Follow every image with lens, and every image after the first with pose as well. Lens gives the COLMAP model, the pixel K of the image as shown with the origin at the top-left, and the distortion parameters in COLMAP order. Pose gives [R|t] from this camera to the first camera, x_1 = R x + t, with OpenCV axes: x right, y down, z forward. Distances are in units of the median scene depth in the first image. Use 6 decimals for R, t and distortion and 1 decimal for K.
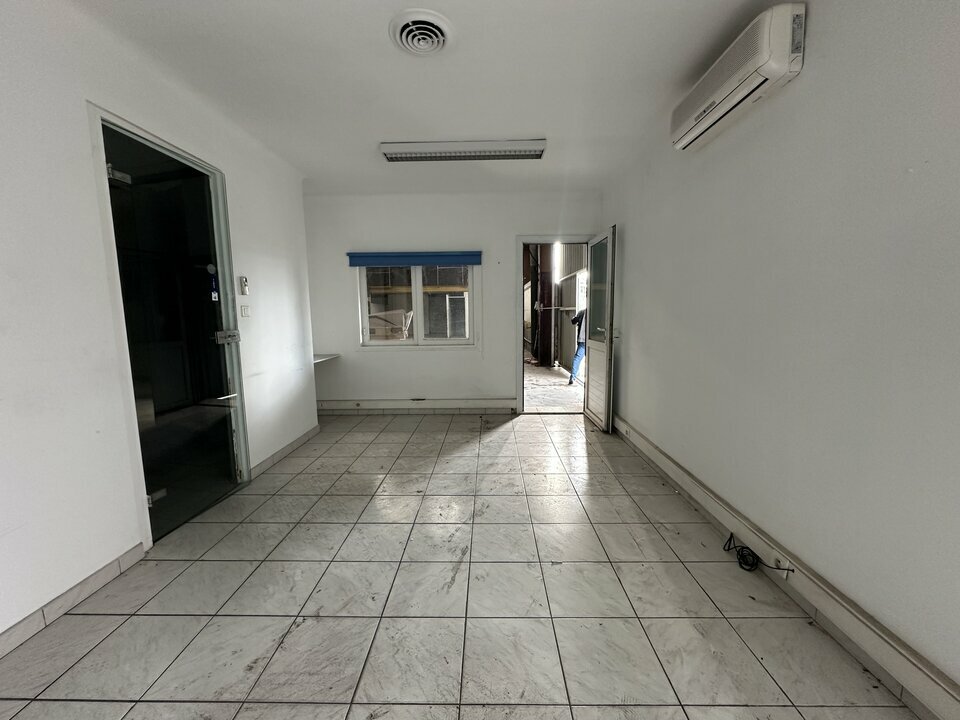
lens RADIAL K [[380.9, 0, 480.2], [0, 380.9, 357.2], [0, 0, 1]] dist [-0.001945, 0.000172]
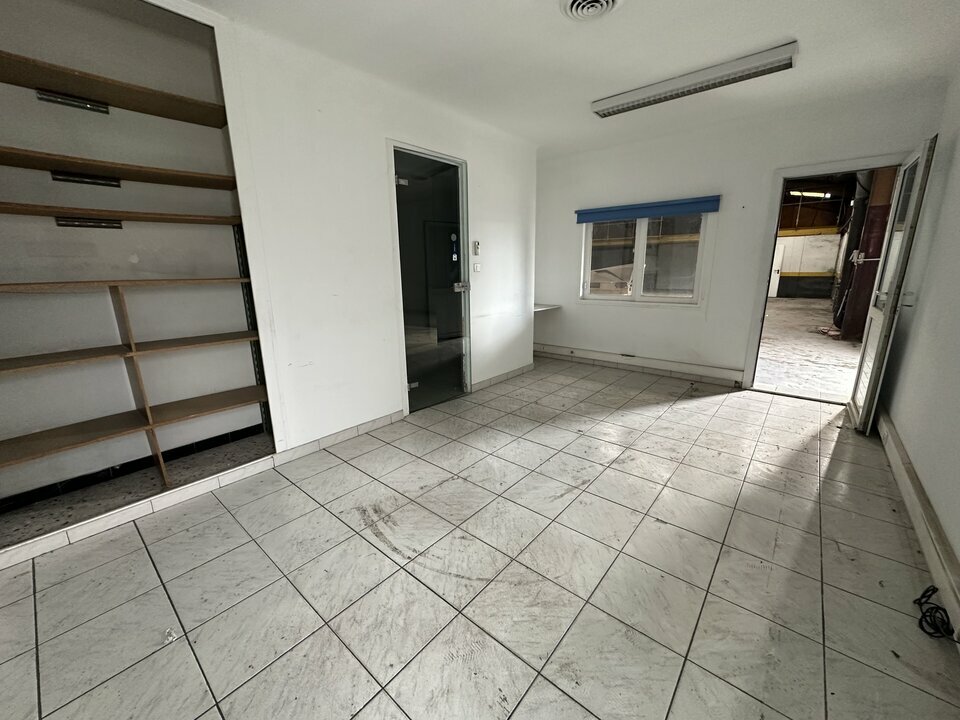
lens RADIAL K [[380.9, 0, 480.2], [0, 380.9, 357.2], [0, 0, 1]] dist [-0.001945, 0.000172]
pose [[0.774050, 0.146924, -0.615841, 0.245574], [-0.070050, 0.986603, 0.147334, -0.008606], [0.629238, -0.070904, 0.773972, -0.045542]]
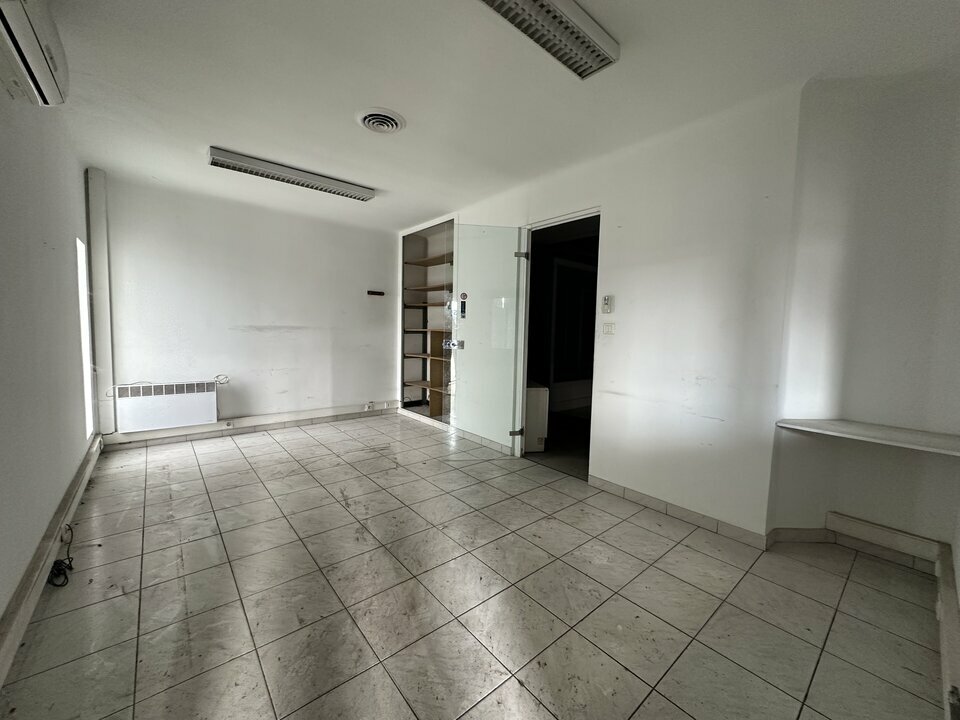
lens RADIAL K [[380.9, 0, 480.2], [0, 380.9, 357.2], [0, 0, 1]] dist [-0.001945, 0.000172]
pose [[-0.747621, 0.043555, -0.662696, 0.315971], [-0.091177, 0.981667, 0.167380, -0.176618], [0.657837, 0.185560, -0.729944, 1.454415]]
